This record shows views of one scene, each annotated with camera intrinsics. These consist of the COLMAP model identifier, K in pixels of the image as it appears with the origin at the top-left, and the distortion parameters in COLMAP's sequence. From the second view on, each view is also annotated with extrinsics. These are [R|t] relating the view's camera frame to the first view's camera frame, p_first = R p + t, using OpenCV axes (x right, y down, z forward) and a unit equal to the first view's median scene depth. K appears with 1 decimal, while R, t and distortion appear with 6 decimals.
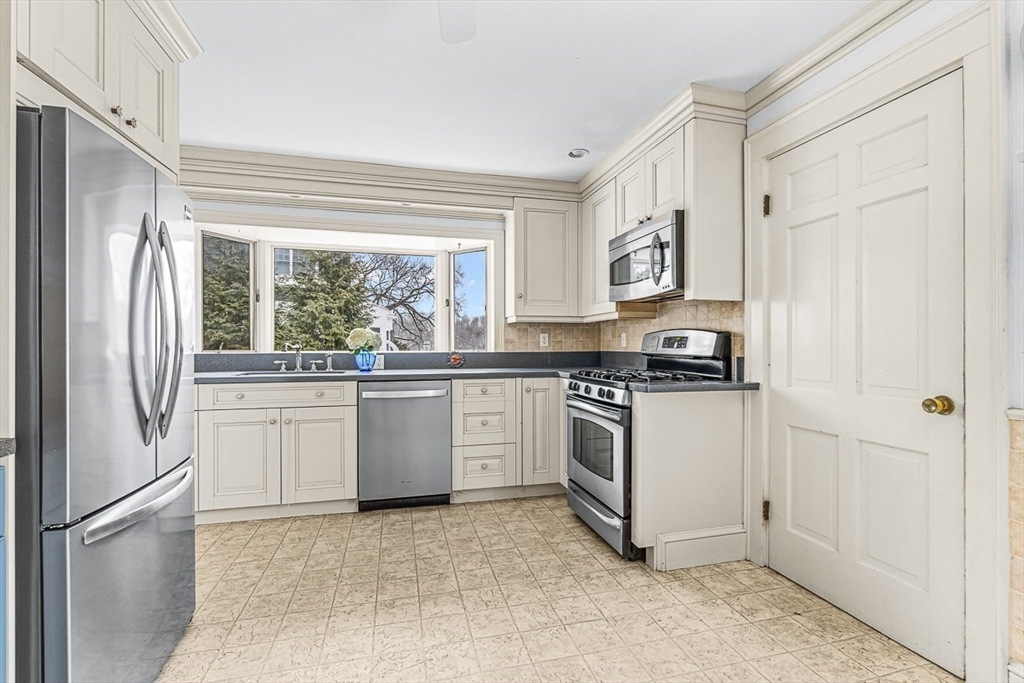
lens RADIAL K [[458.1, 0, 526.2], [0, 458.1, 346.1], [0, 0, 1]] dist [-0.003871, 0.000358]
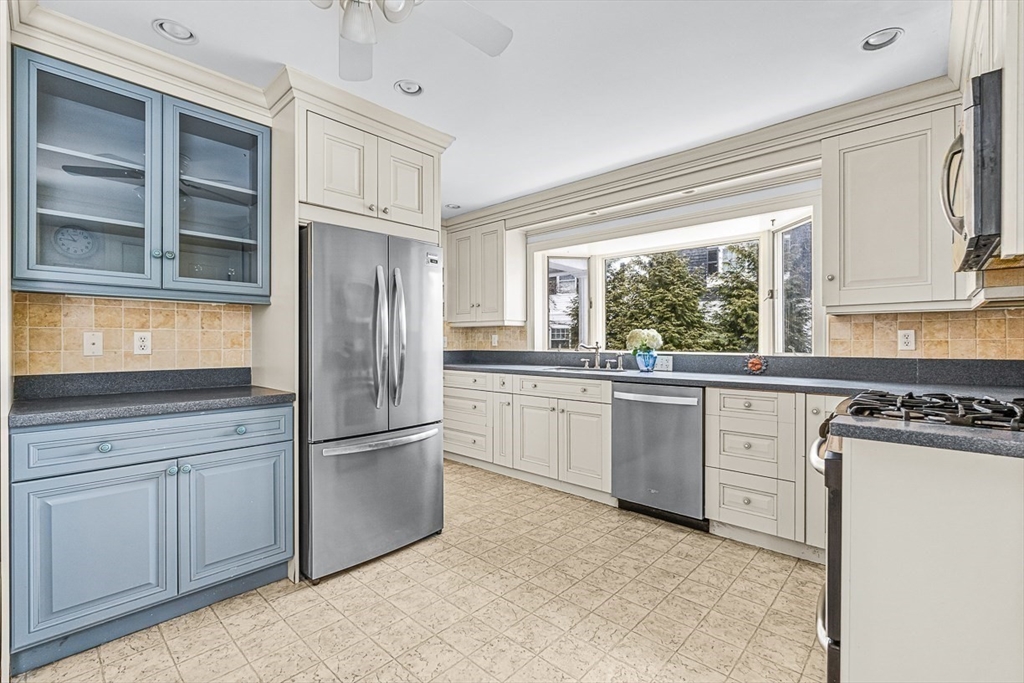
lens RADIAL K [[458.1, 0, 517.2], [0, 458.1, 346.2], [0, 0, 1]] dist [-0.003871, 0.000358]
pose [[0.531352, 0.009233, -0.847101, 0.366561], [-0.004485, 0.999957, 0.008086, -0.008627], [0.847139, -0.000498, 0.531371, 0.248202]]
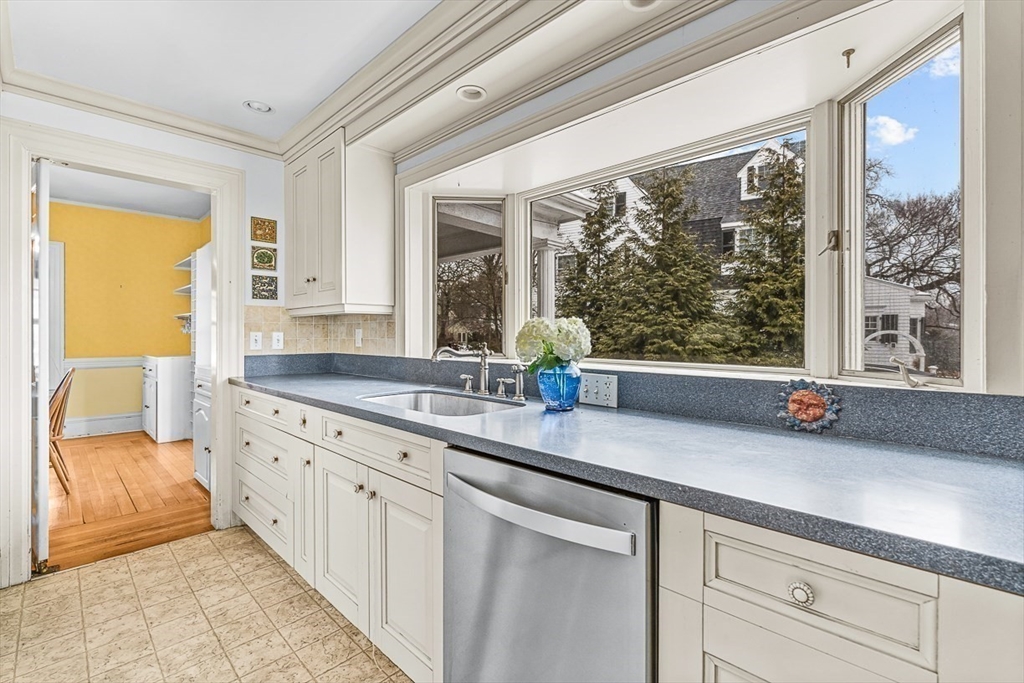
lens RADIAL K [[458.1, 0, 517.1], [0, 458.1, 340.5], [0, 0, 1]] dist [-0.003871, 0.000358]
pose [[0.503793, 0.011805, -0.863744, 0.026649], [-0.004786, 0.999929, 0.010874, -0.021416], [0.863811, -0.001345, 0.503814, 0.780450]]
